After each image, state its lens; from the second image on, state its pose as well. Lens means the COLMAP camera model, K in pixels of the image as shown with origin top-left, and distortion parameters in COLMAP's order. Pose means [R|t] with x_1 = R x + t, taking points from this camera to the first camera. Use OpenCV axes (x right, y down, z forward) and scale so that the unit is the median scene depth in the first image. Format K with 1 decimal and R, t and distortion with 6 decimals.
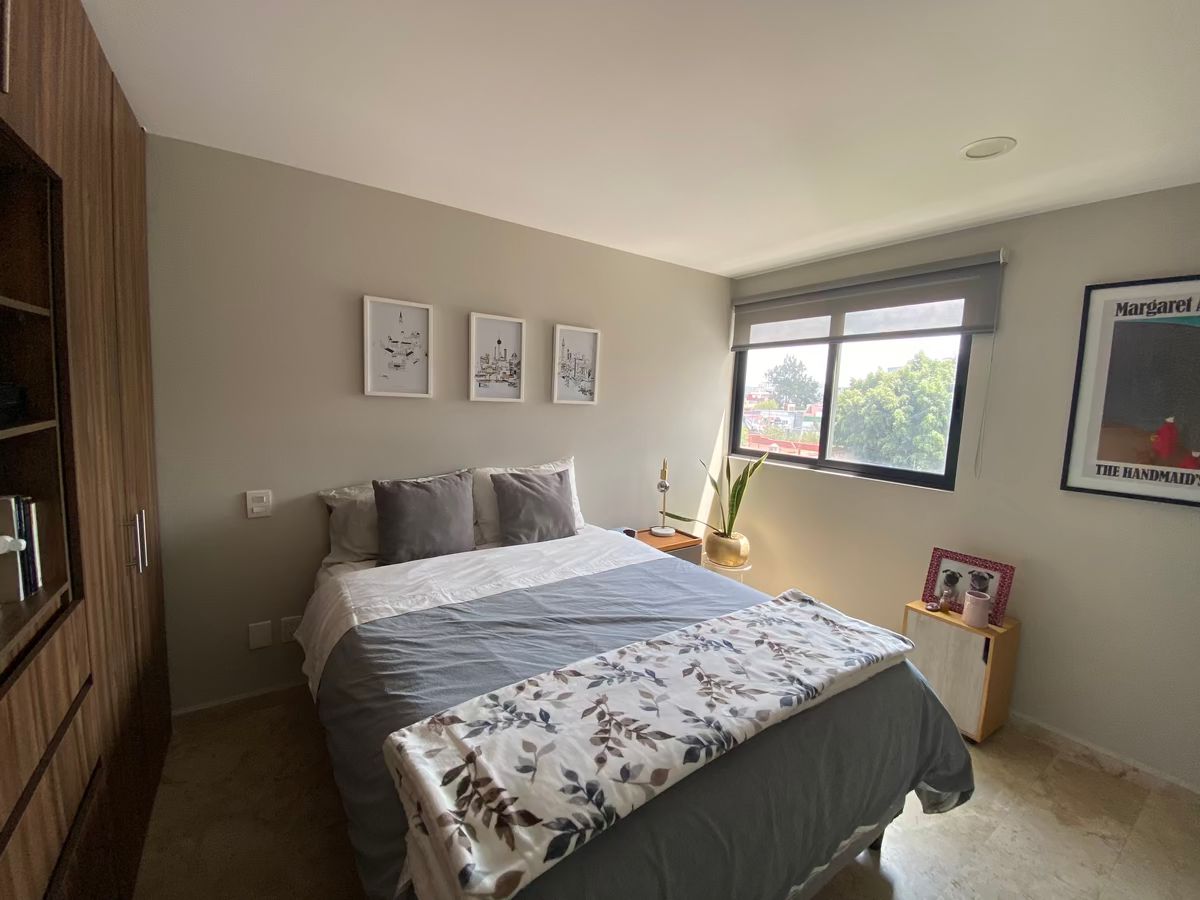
lens RADIAL K [[483.7, 0, 597.9], [0, 483.7, 446.0], [0, 0, 1]] dist [0.042830, -0.029110]
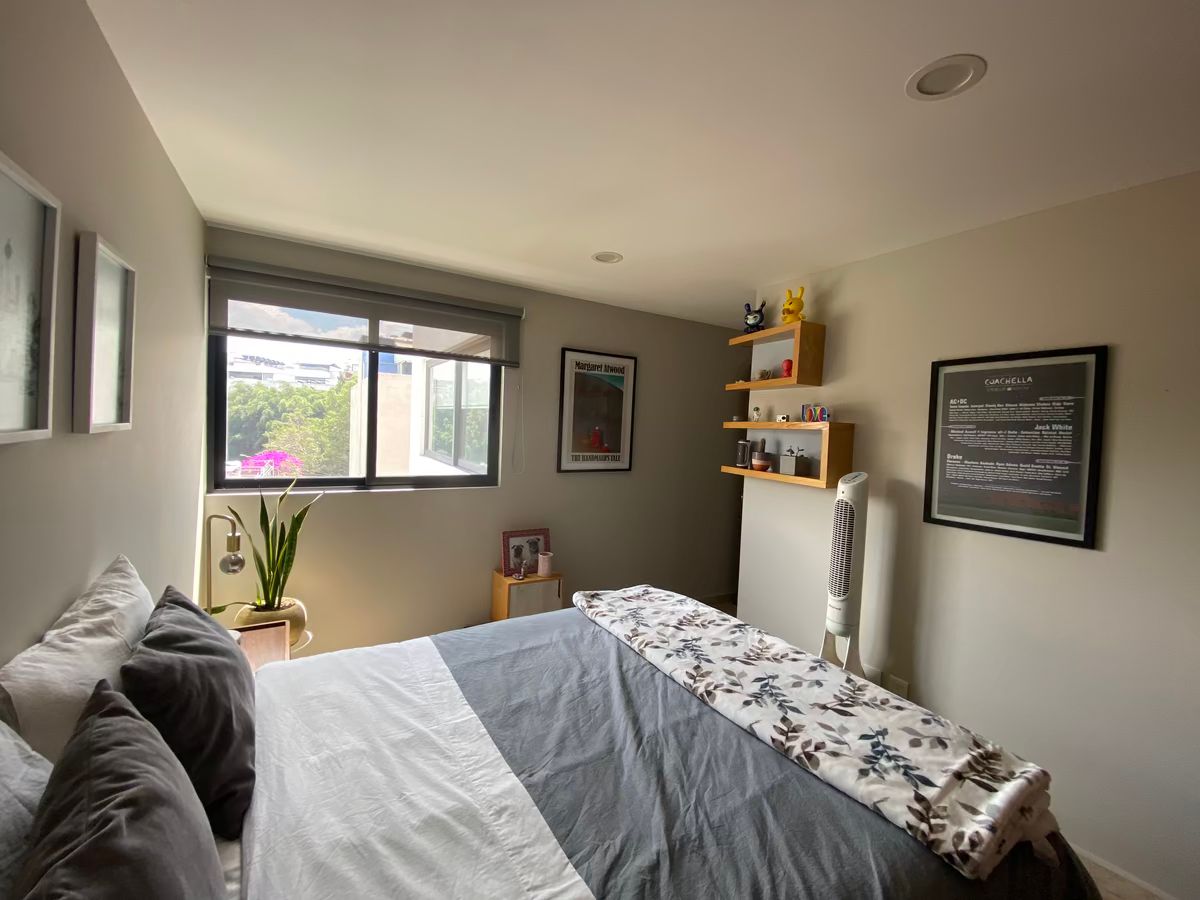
lens RADIAL K [[483.7, 0, 597.9], [0, 483.7, 446.0], [0, 0, 1]] dist [0.042830, -0.029110]
pose [[0.065659, -0.088148, 0.993941, -0.707997], [0.055141, 0.994889, 0.084590, -0.144704], [-0.996317, 0.049253, 0.070184, 0.875481]]
